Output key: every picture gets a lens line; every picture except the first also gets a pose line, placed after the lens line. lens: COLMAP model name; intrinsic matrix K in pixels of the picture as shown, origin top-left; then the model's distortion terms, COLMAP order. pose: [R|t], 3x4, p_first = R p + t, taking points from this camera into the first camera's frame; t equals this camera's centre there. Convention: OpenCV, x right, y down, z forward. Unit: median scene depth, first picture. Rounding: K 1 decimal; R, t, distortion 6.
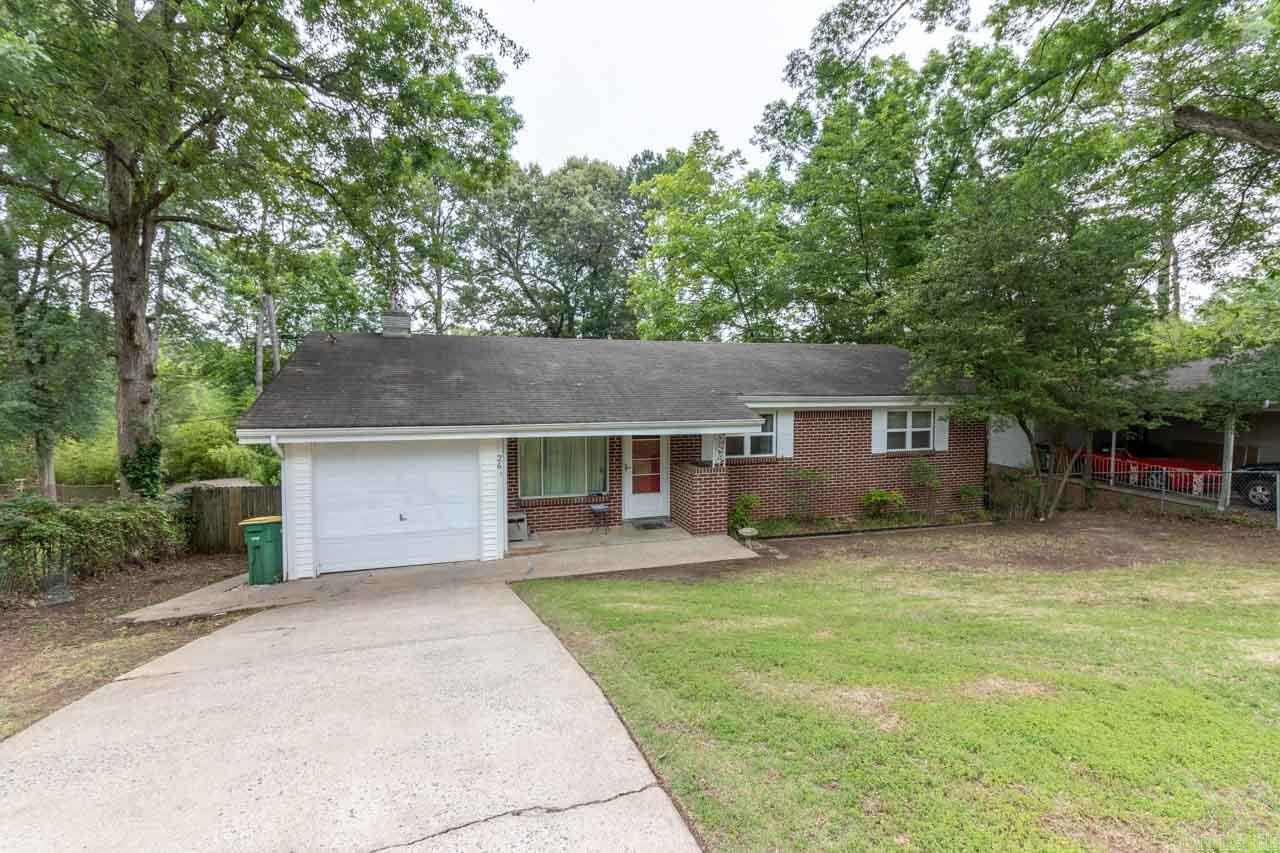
lens RADIAL K [[601.6, 0, 640.1], [0, 601.6, 424.9], [0, 0, 1]] dist [0.010847, 0.000092]
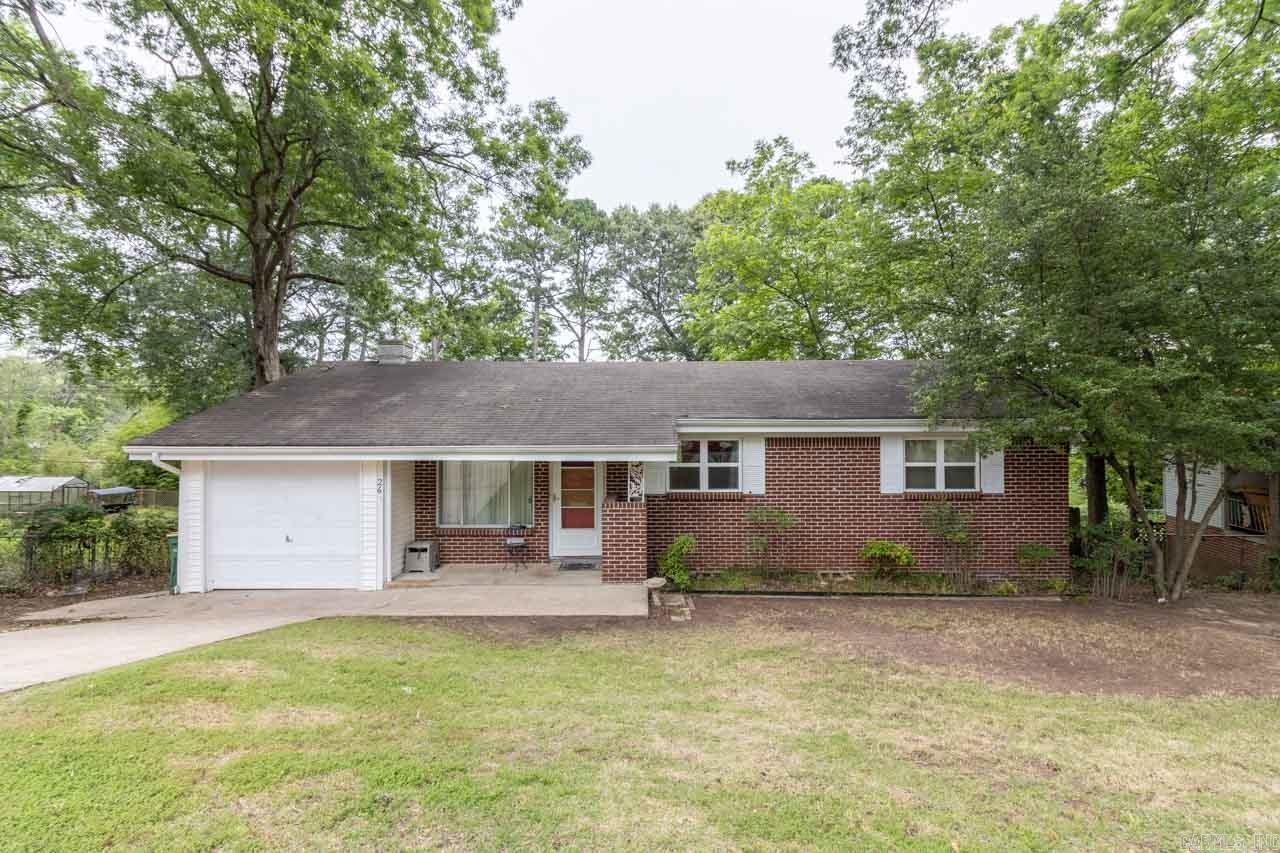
lens RADIAL K [[586.2, 0, 639.7], [0, 586.2, 420.5], [0, 0, 1]] dist [0.007457, -0.000590]
pose [[0.949490, -0.001850, -0.313792, 0.344534], [-0.018119, 0.997991, -0.060708, 0.005552], [0.313274, 0.063327, 0.947549, 0.189555]]
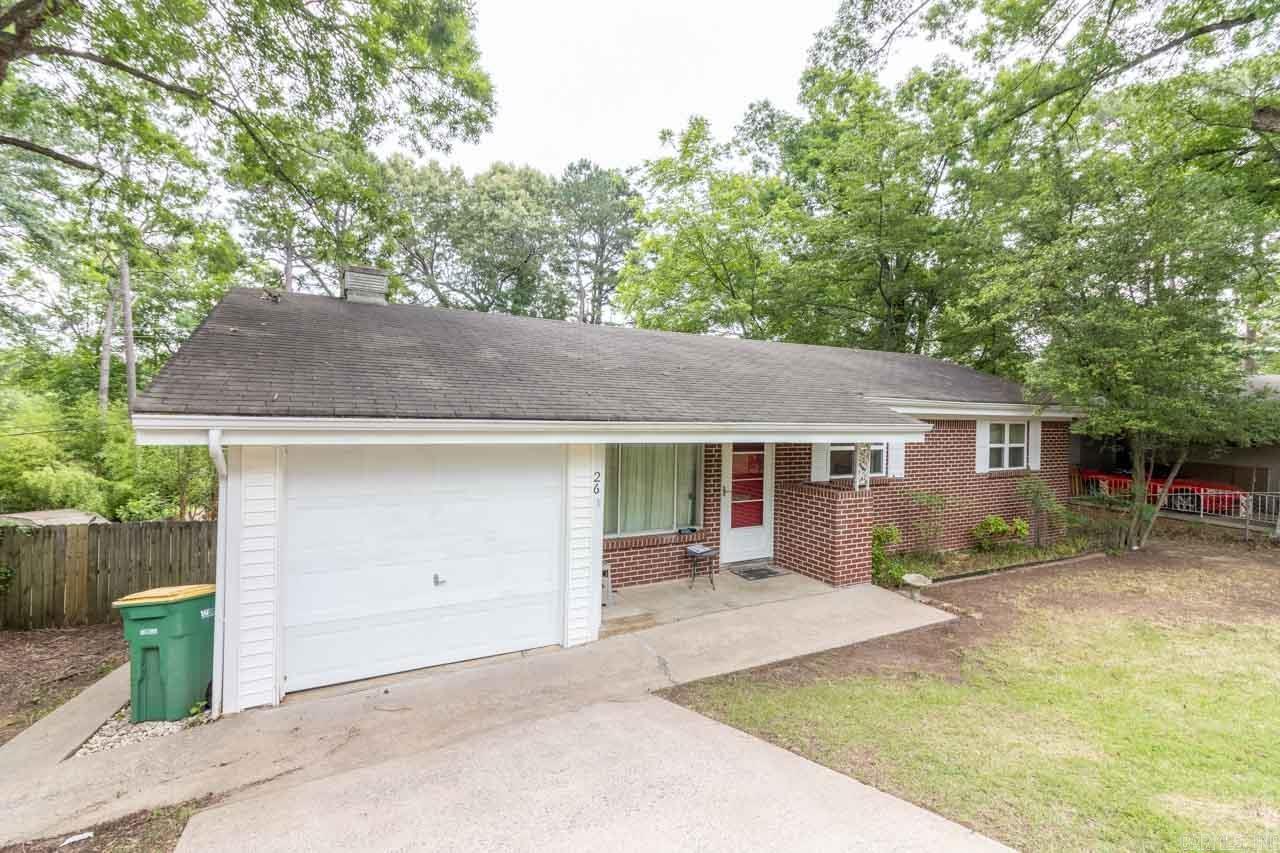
lens RADIAL K [[586.2, 0, 639.7], [0, 586.2, 420.5], [0, 0, 1]] dist [0.007457, -0.000590]
pose [[0.982166, 0.017390, 0.187207, -0.235609], [-0.007728, 0.998606, -0.052218, 0.022076], [-0.187855, 0.049840, 0.980932, 0.305347]]
